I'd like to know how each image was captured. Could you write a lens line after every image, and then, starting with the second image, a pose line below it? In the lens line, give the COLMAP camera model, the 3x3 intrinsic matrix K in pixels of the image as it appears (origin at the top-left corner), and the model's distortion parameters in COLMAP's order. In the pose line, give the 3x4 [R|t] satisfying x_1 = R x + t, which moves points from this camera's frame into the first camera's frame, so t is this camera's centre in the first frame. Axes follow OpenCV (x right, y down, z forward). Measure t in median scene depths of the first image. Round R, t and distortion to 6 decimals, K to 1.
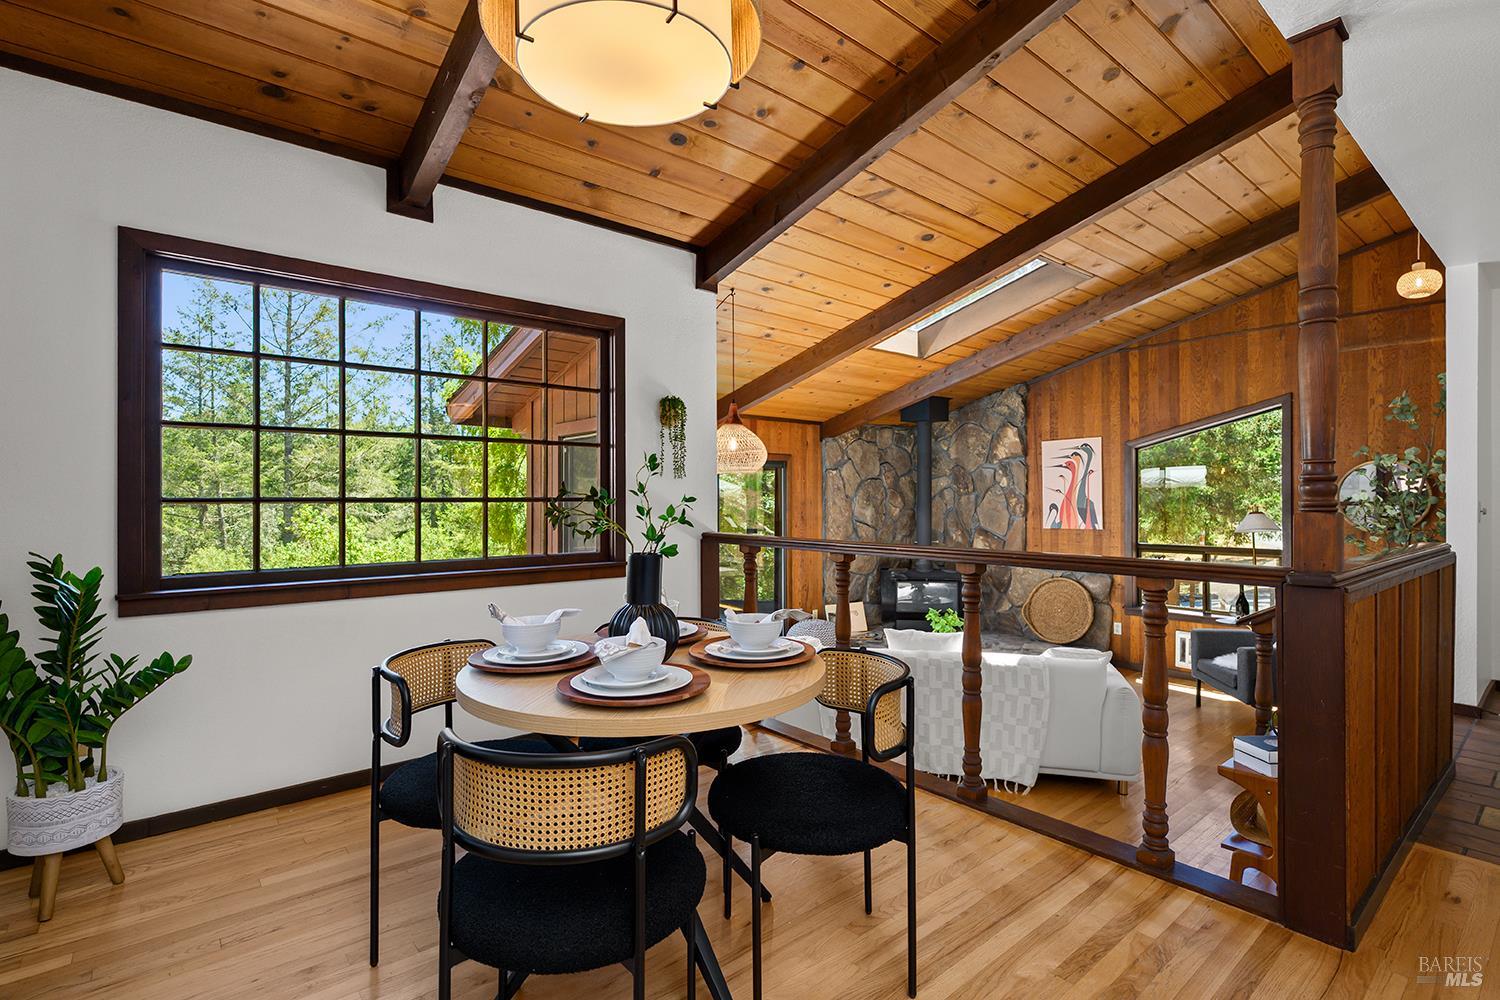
lens RADIAL K [[723.3, 0, 748.1], [0, 723.3, 500.5], [0, 0, 1]] dist [0.002187, 0.000159]
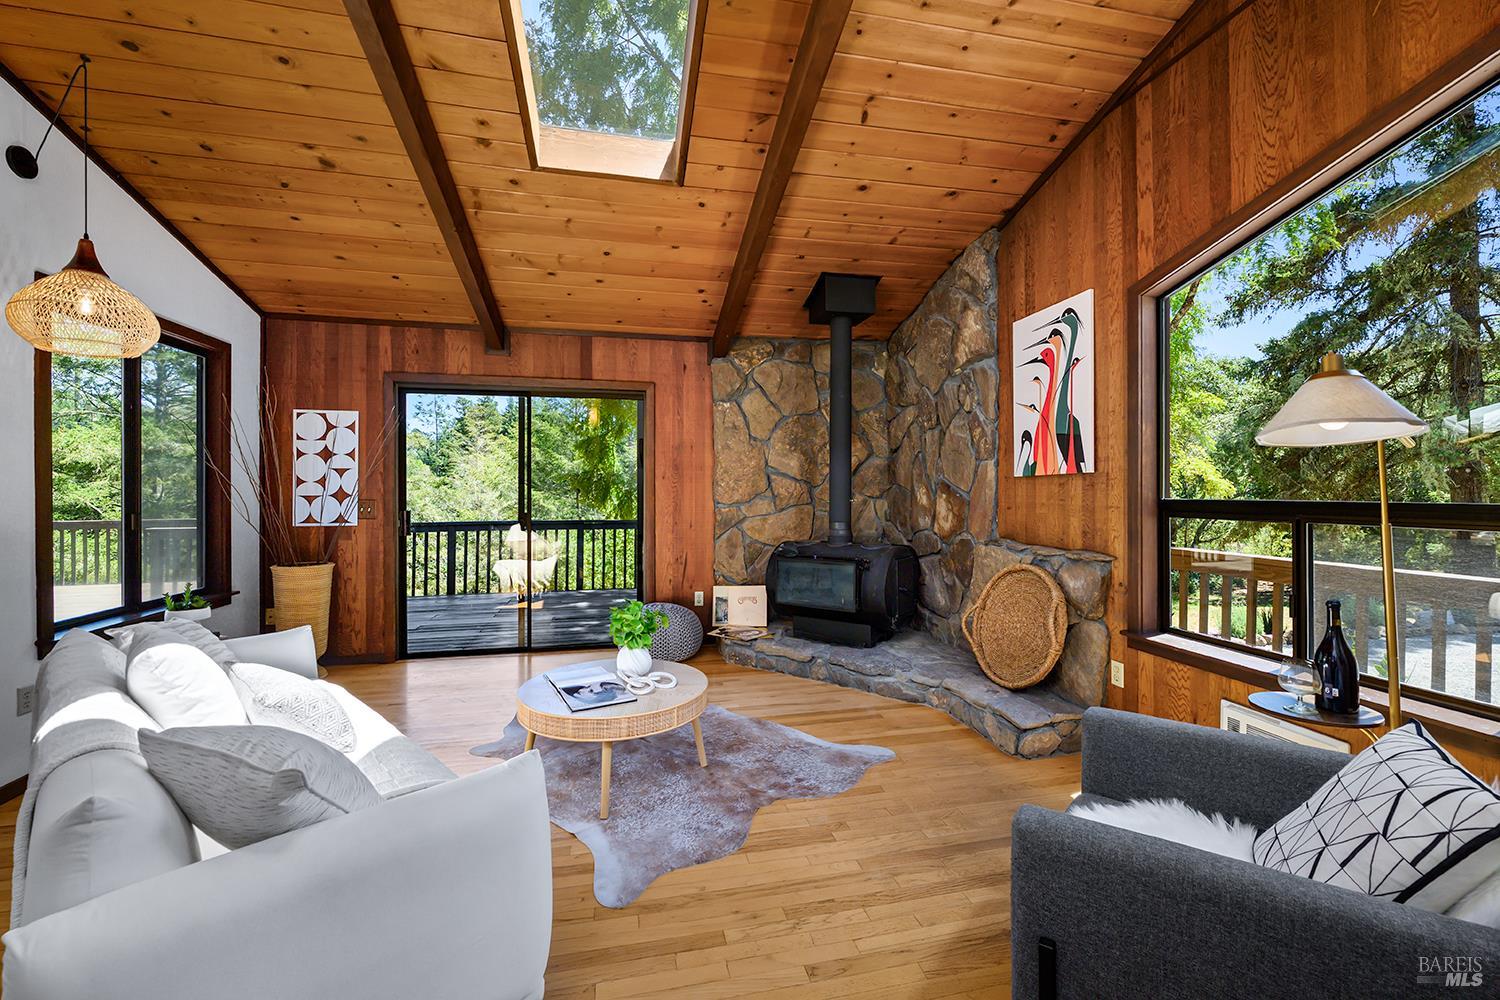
lens RADIAL K [[615.2, 0, 759.1], [0, 615.2, 493.3], [0, 0, 1]] dist [-0.002774, -0.000321]
pose [[0.886880, 0.002297, -0.461994, 0.457181], [-0.002498, 0.999997, 0.000177, 0.052324], [0.461993, 0.000997, 0.886883, 0.489727]]
